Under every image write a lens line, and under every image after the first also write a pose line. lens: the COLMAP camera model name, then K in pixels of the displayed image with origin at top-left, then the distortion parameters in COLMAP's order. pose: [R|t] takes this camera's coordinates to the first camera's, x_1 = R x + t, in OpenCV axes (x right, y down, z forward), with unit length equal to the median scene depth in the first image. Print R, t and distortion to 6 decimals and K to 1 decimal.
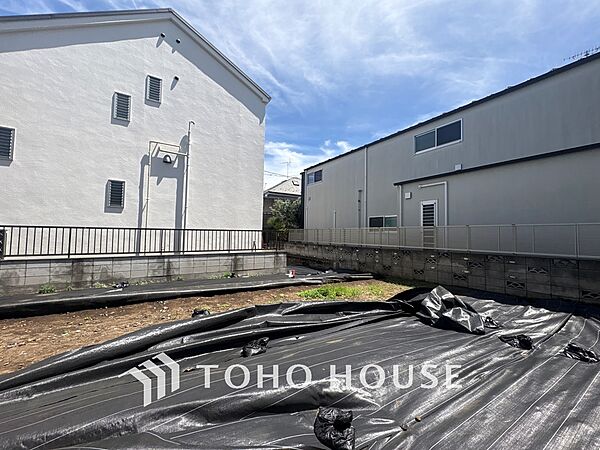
lens RADIAL K [[238.8, 0, 300.1], [0, 238.8, 223.9], [0, 0, 1]] dist [0.000584, -0.000052]
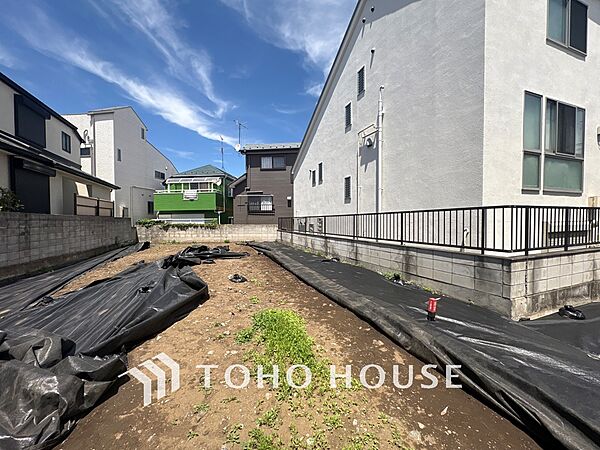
lens RADIAL K [[238.2, 0, 300.2], [0, 238.2, 224.0], [0, 0, 1]] dist [-0.001066, 0.000102]
pose [[-0.192252, 0.002566, -0.981342, 0.467415], [0.049347, 0.998757, -0.007056, 0.054740], [0.980104, -0.049782, -0.192139, 0.909473]]
